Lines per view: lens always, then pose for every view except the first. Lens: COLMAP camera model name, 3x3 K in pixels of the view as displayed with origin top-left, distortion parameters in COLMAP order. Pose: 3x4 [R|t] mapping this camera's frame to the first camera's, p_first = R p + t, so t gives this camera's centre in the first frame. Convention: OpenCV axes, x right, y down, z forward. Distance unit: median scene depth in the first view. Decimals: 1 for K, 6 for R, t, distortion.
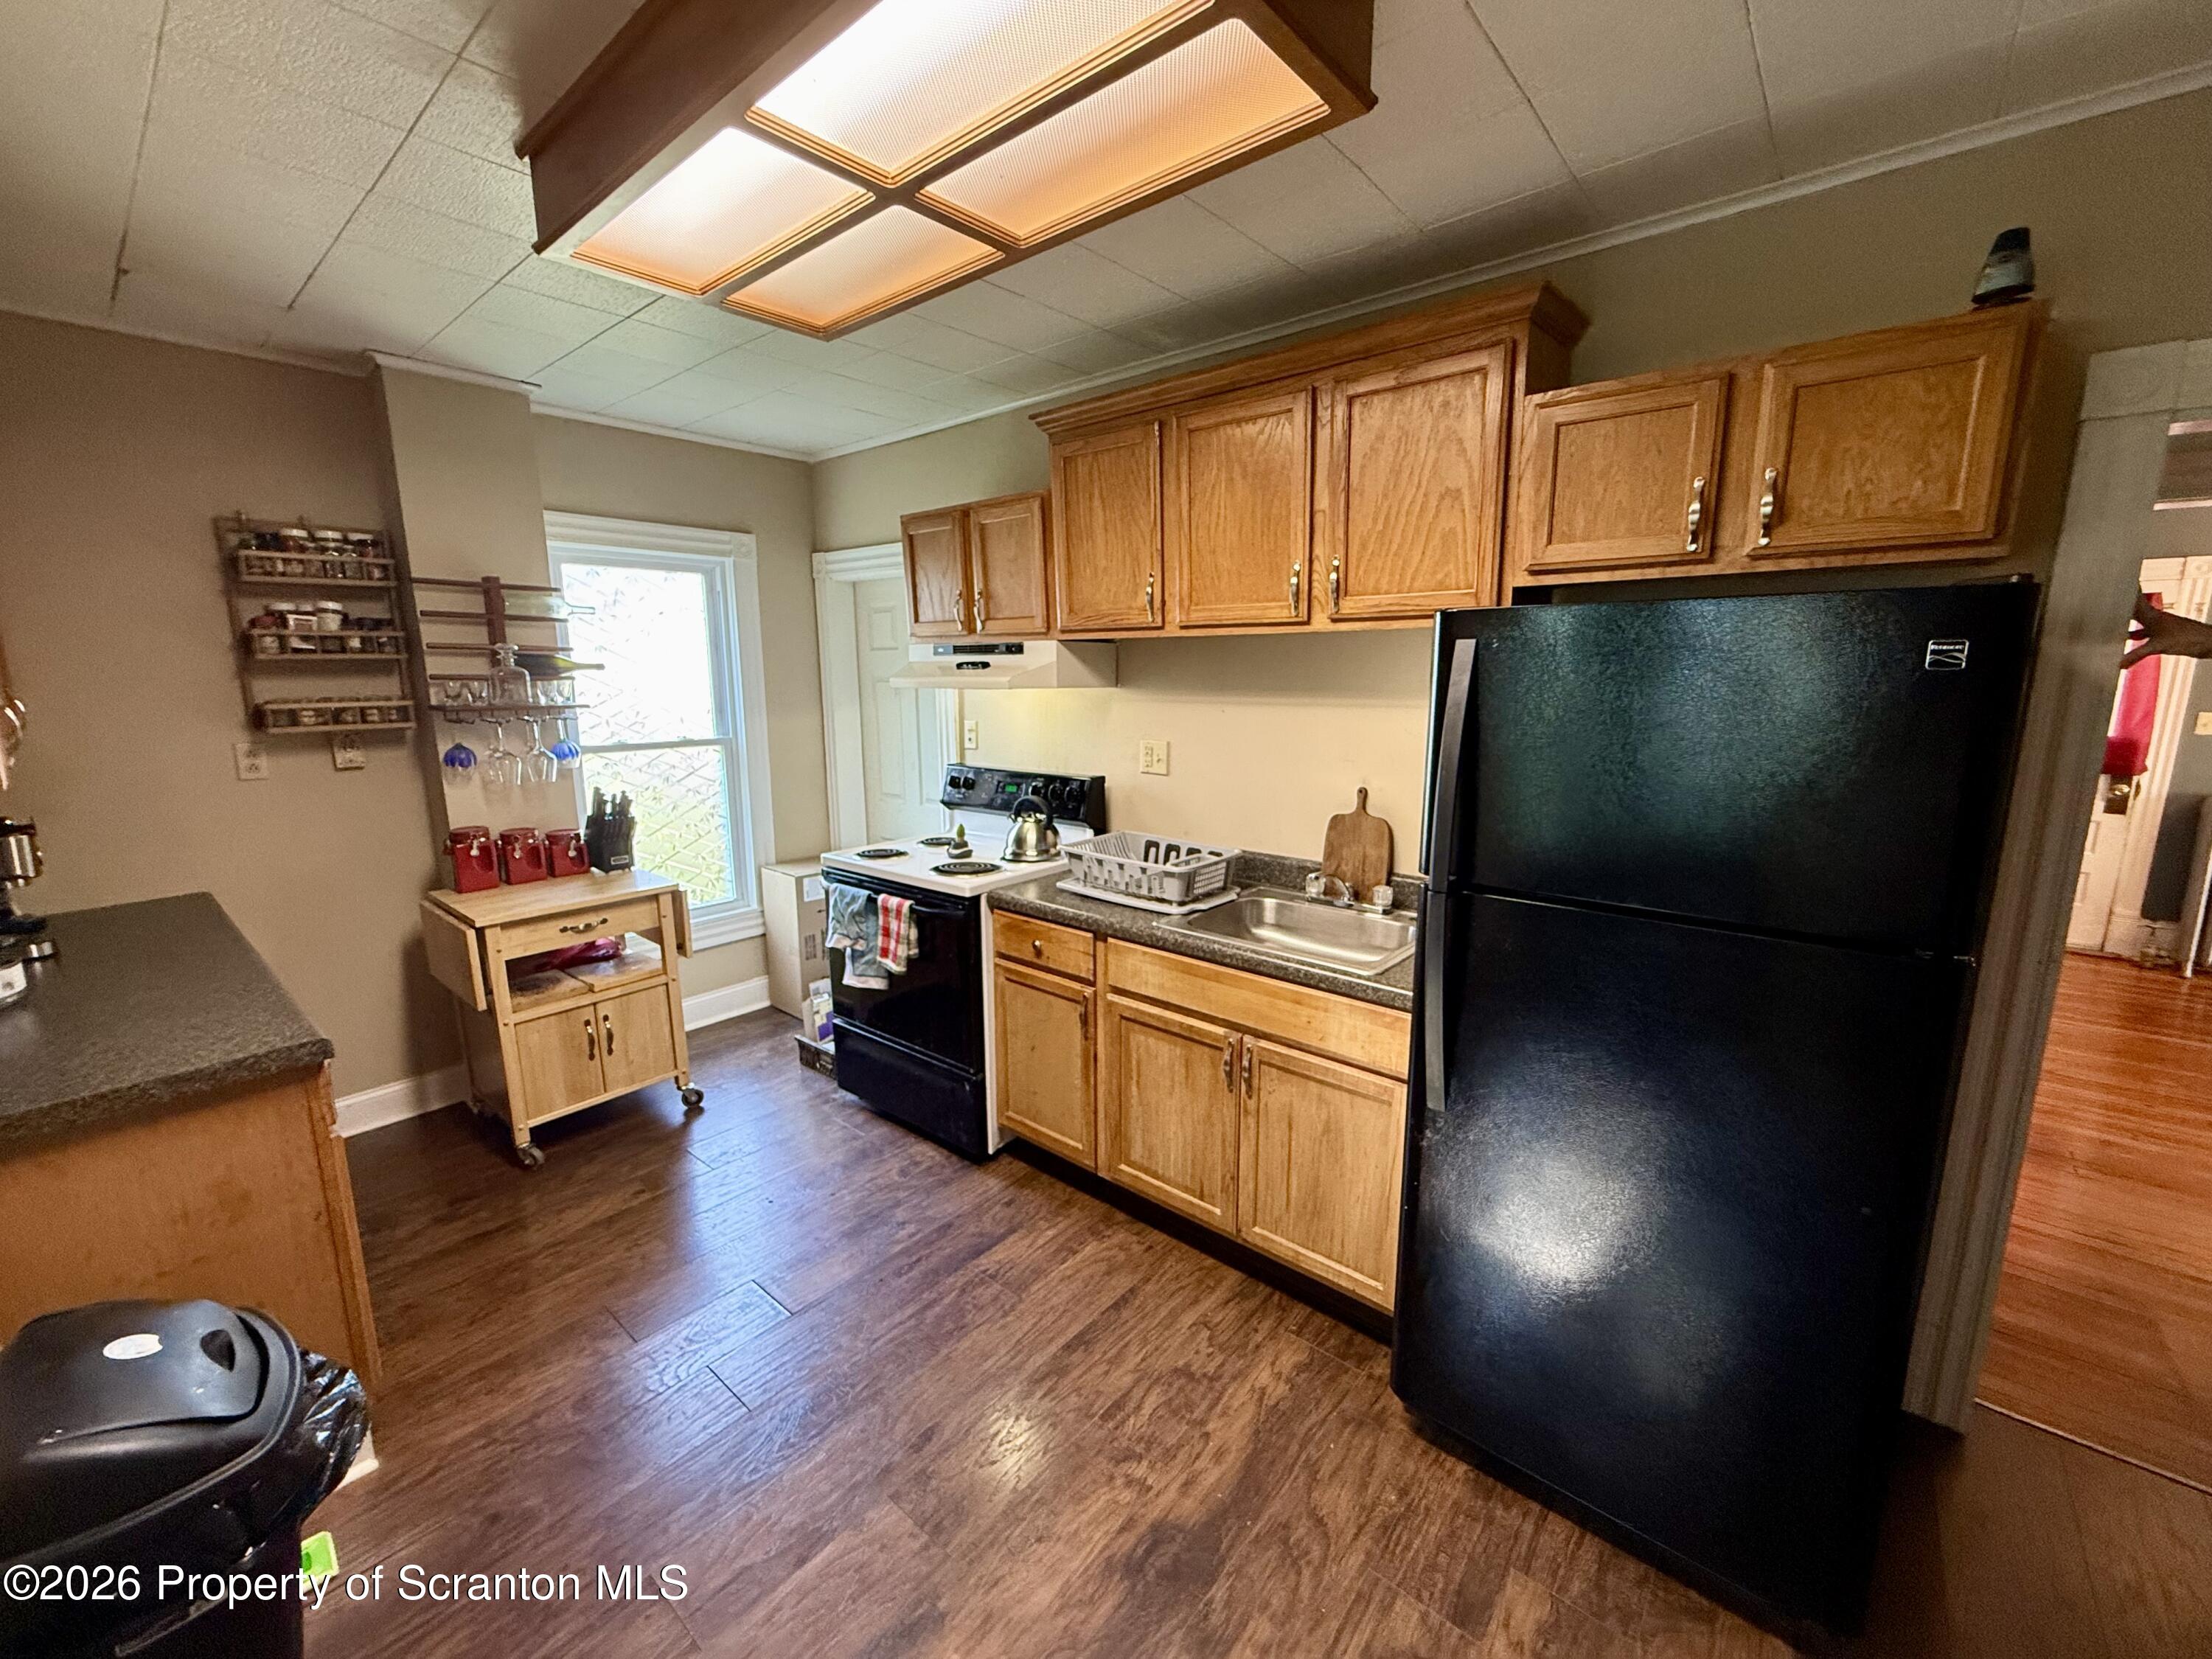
lens RADIAL K [[886.0, 0, 1107.3], [0, 886.0, 831.7], [0, 0, 1]] dist [-0.001808, -0.000779]
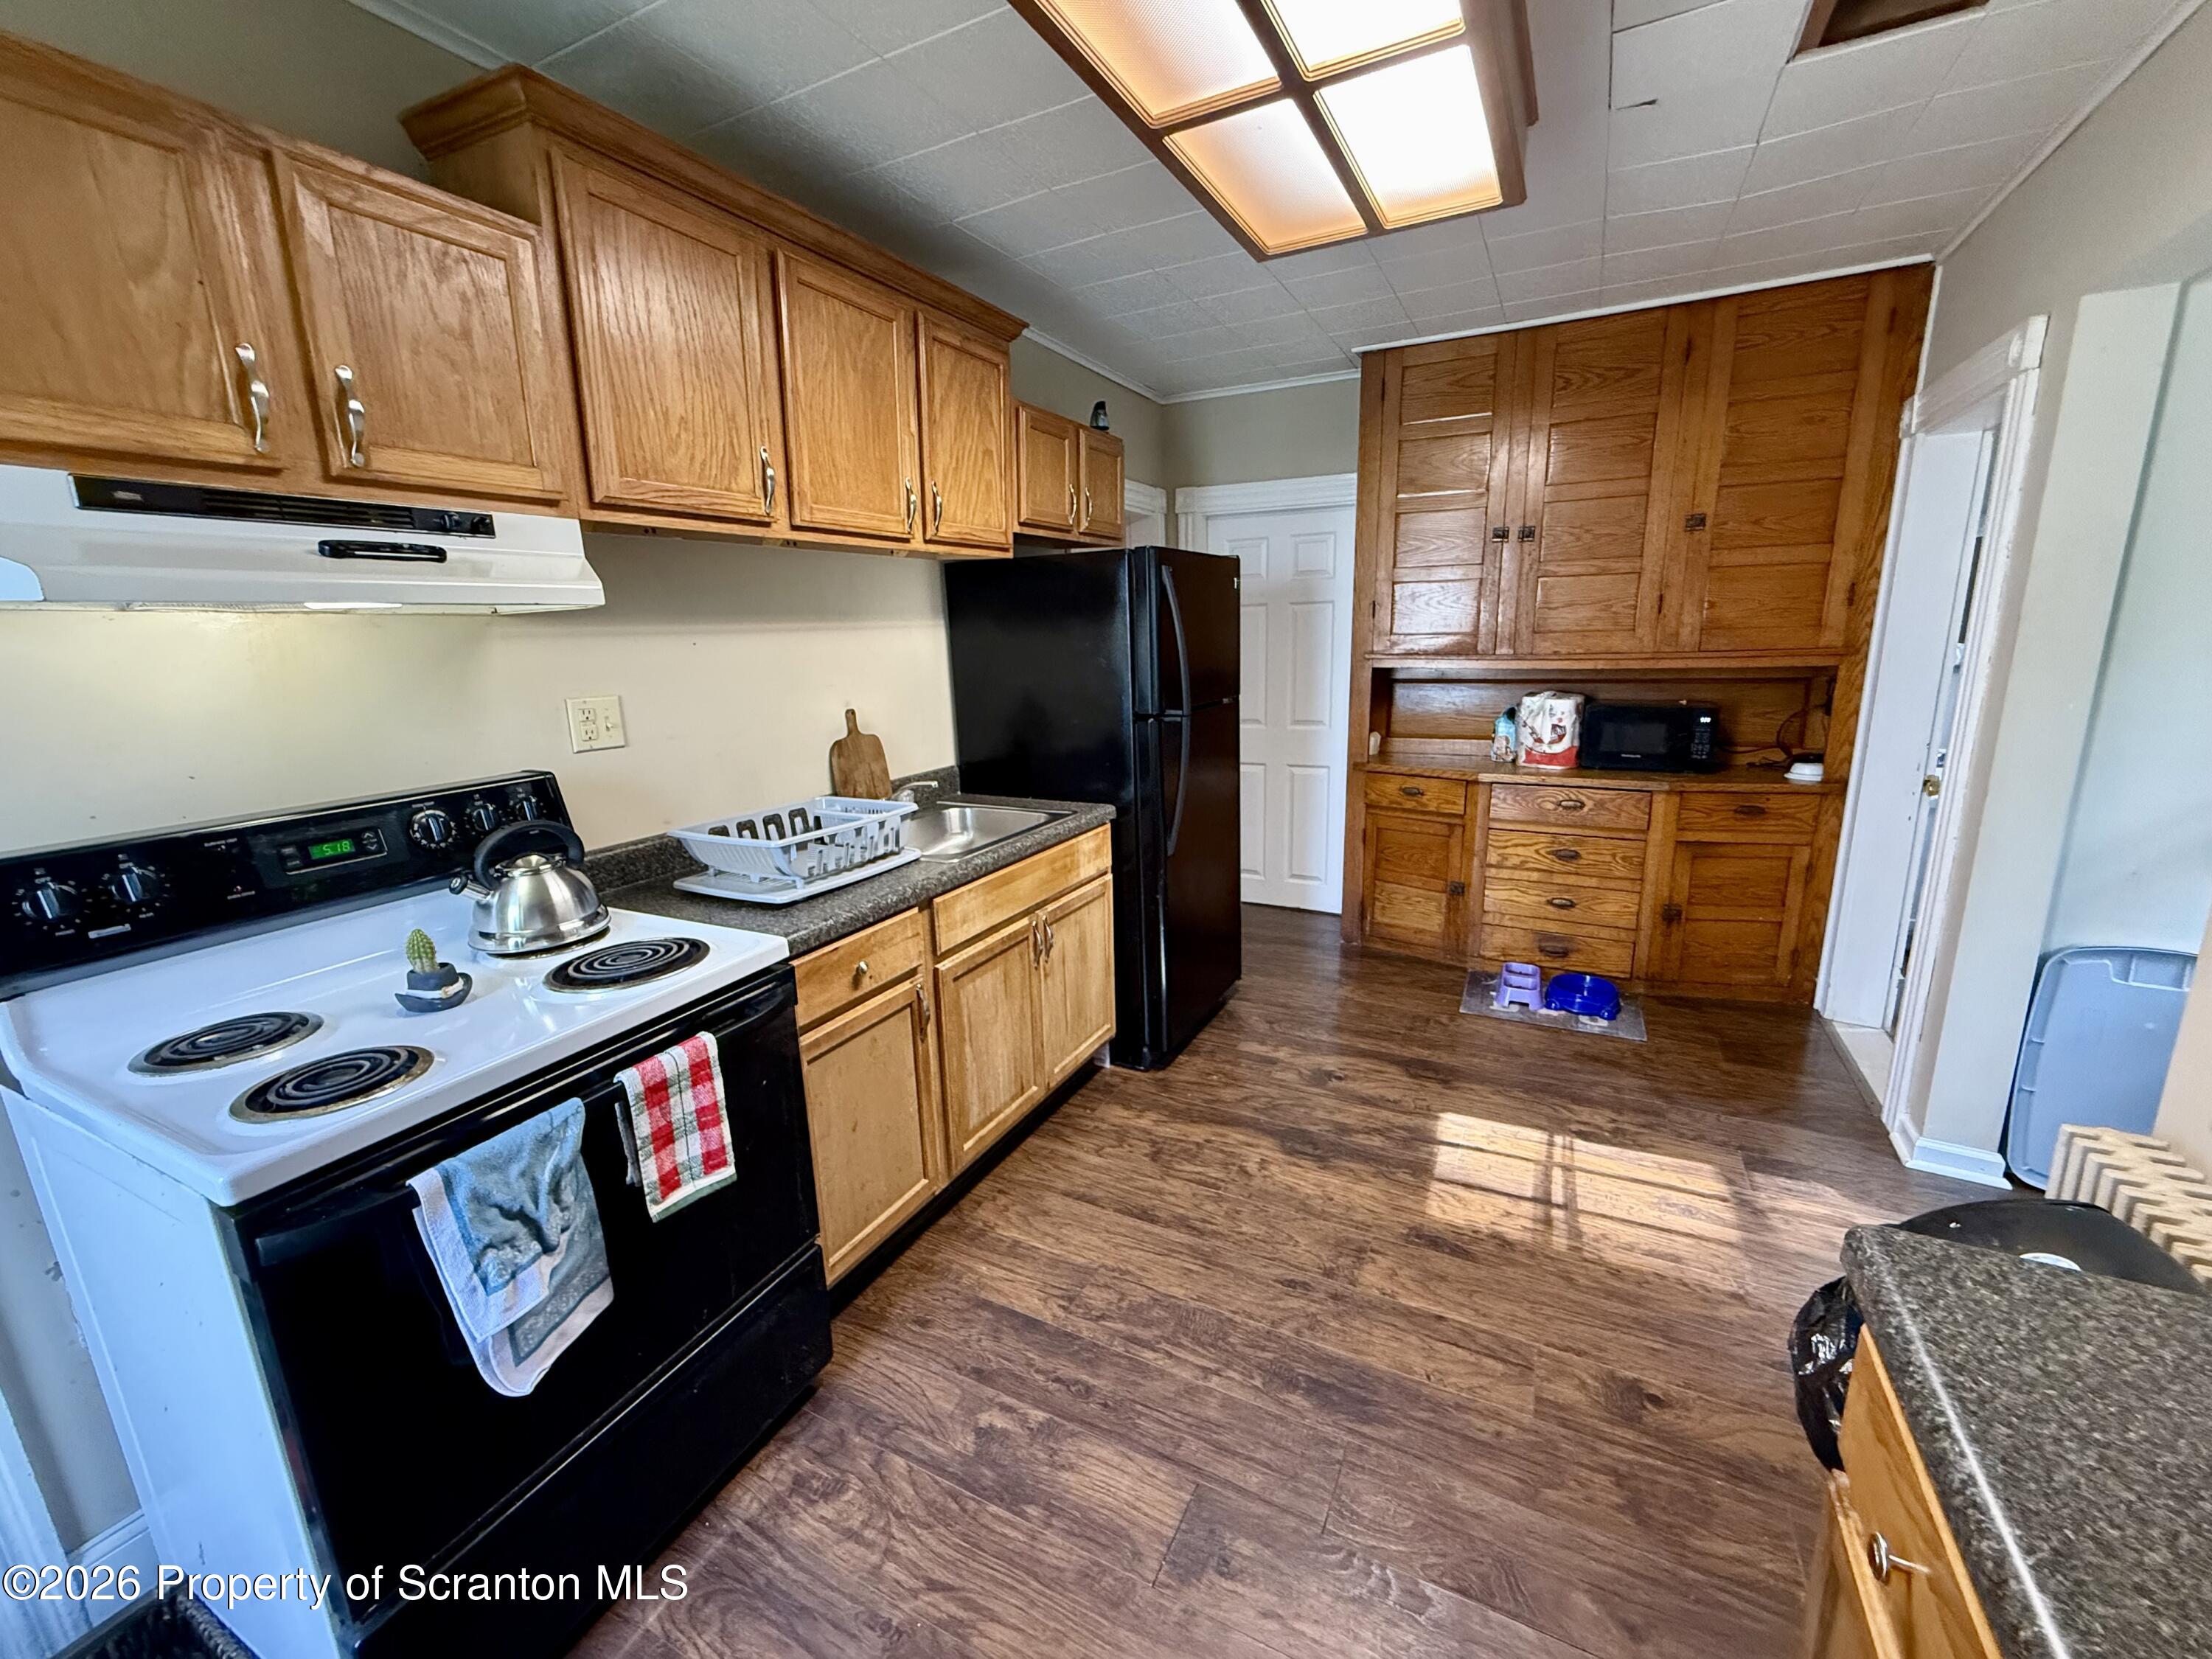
lens RADIAL K [[886.0, 0, 1107.3], [0, 886.0, 831.7], [0, 0, 1]] dist [-0.001808, -0.000779]
pose [[-0.218972, -0.208672, 0.953156, -0.716145], [0.205102, 0.945195, 0.254048, -0.105803], [-0.953931, 0.251123, -0.164173, 0.838868]]
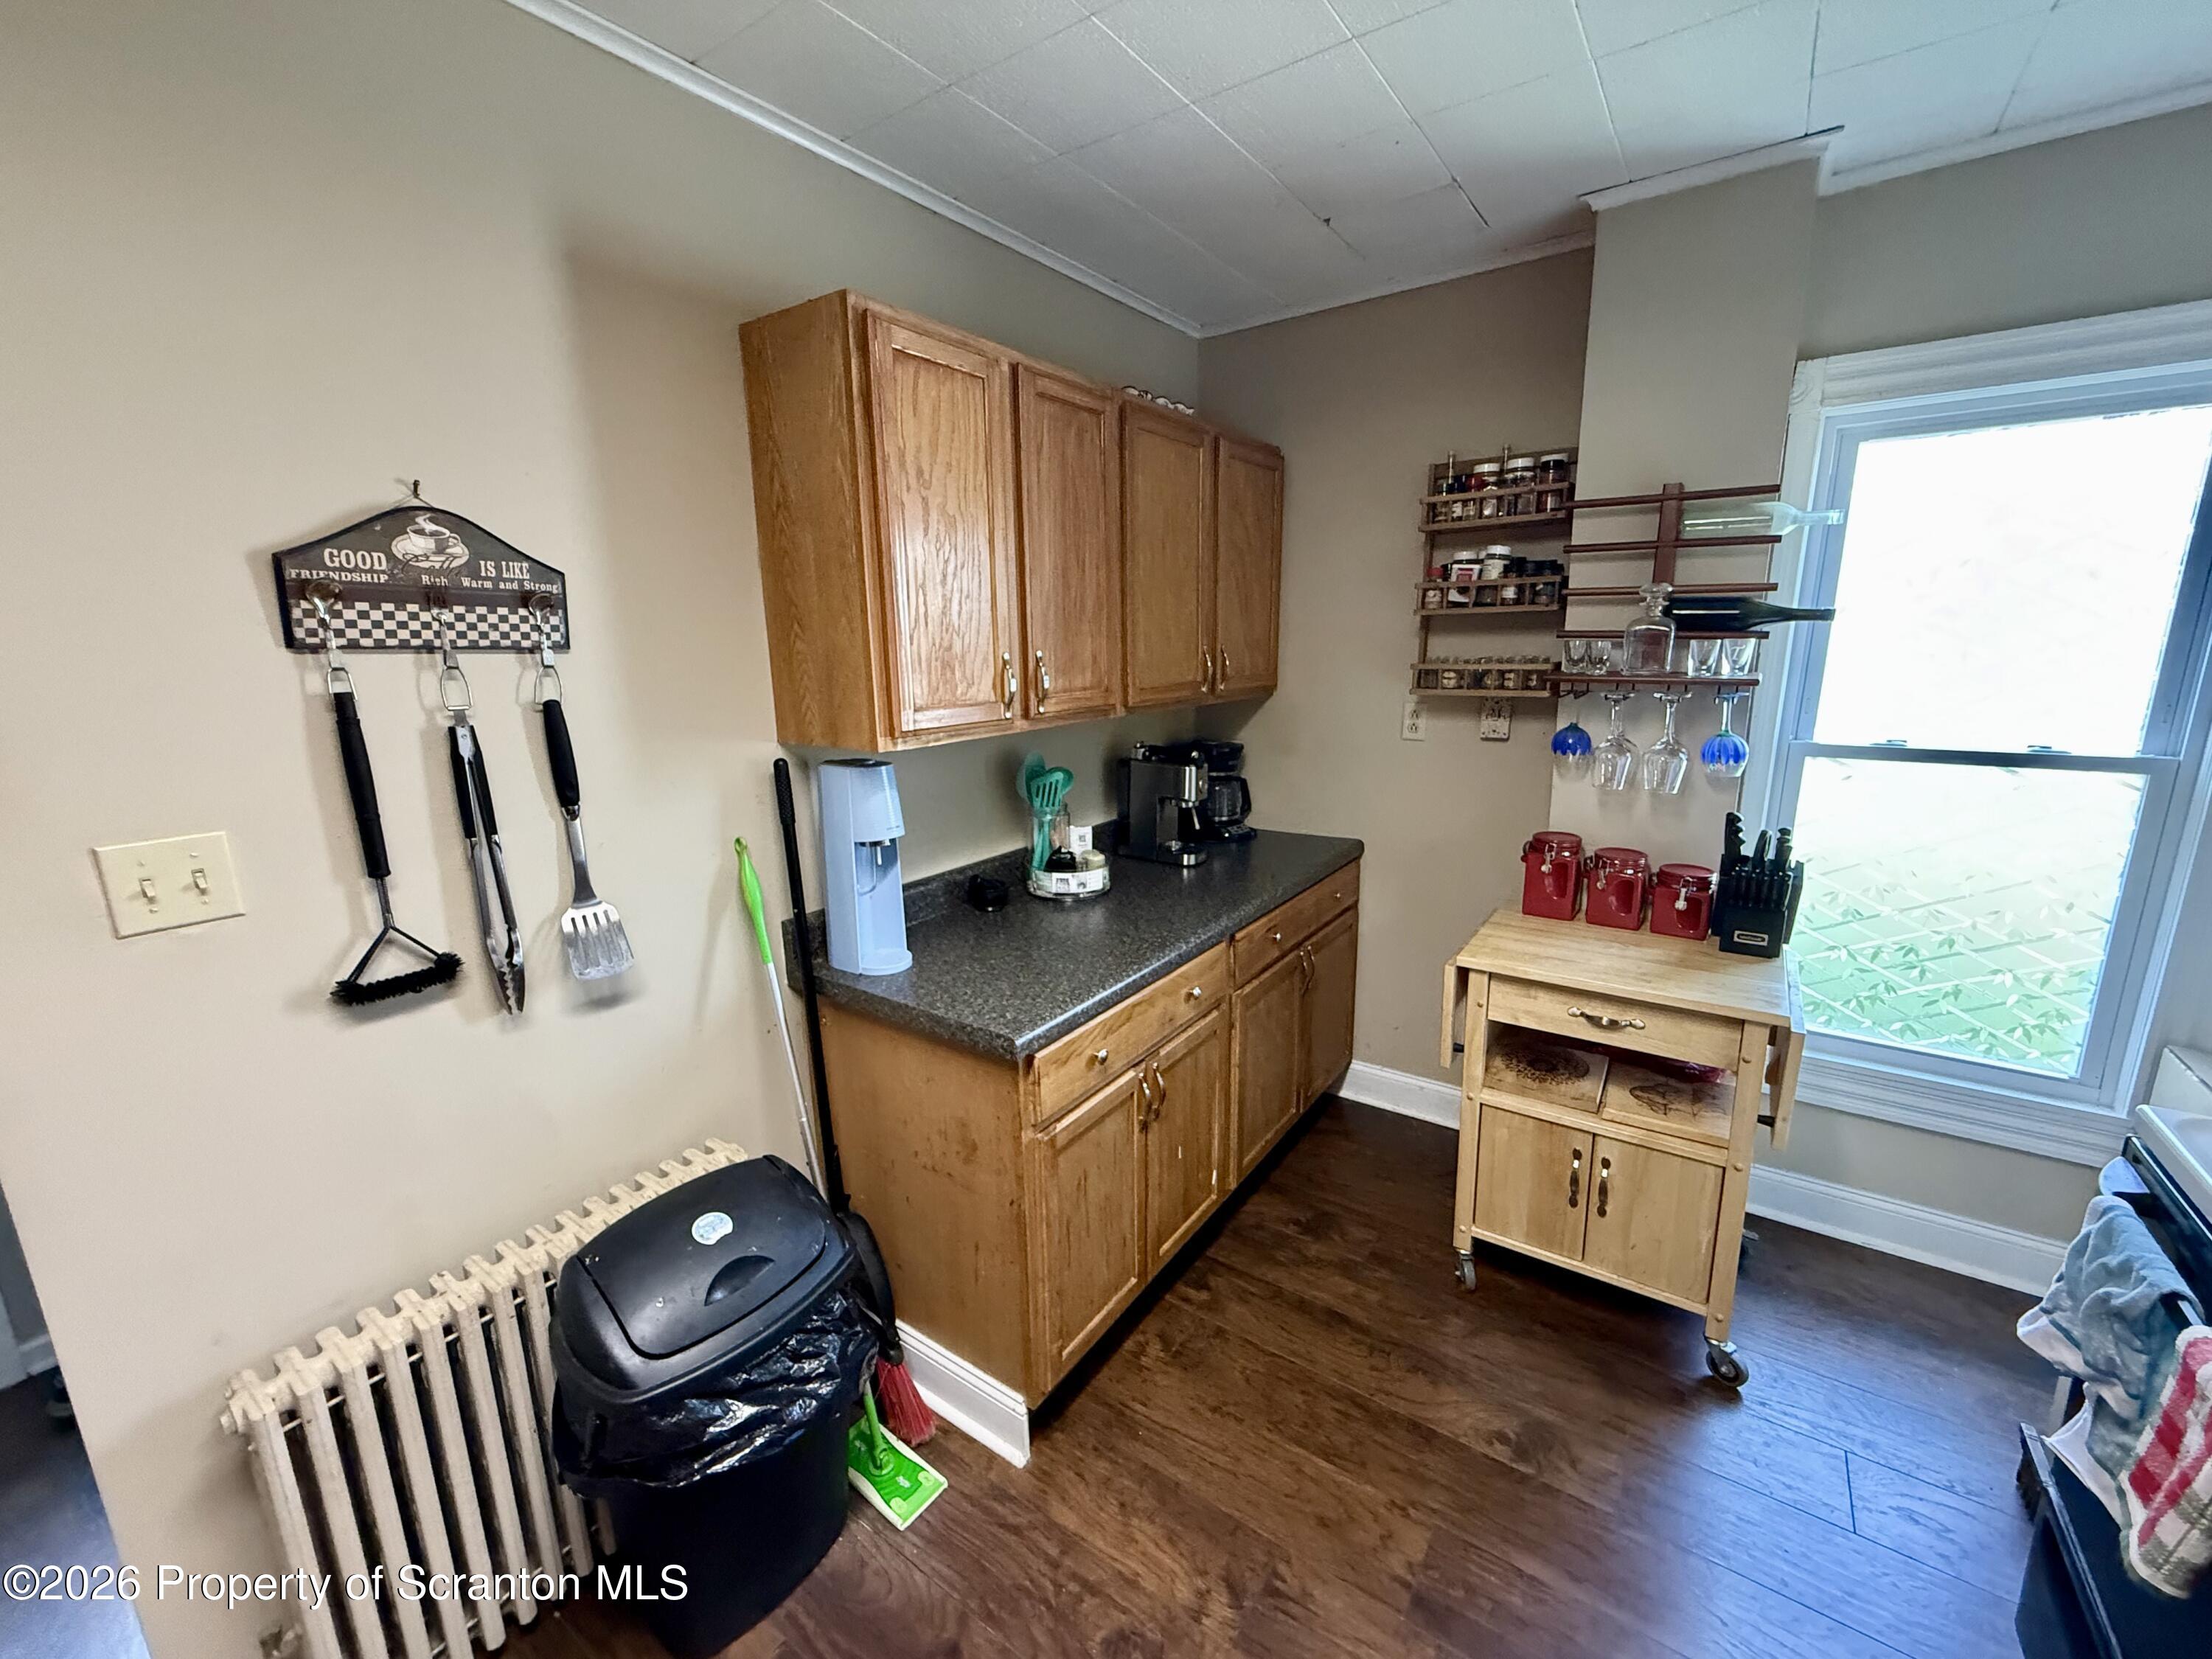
lens RADIAL K [[886.0, 0, 1107.3], [0, 886.0, 831.7], [0, 0, 1]] dist [-0.001808, -0.000779]
pose [[0.085044, 0.216276, -0.972621, -0.018159], [-0.162265, 0.966132, 0.200645, -0.101548], [0.983076, 0.140759, 0.117257, 0.560457]]
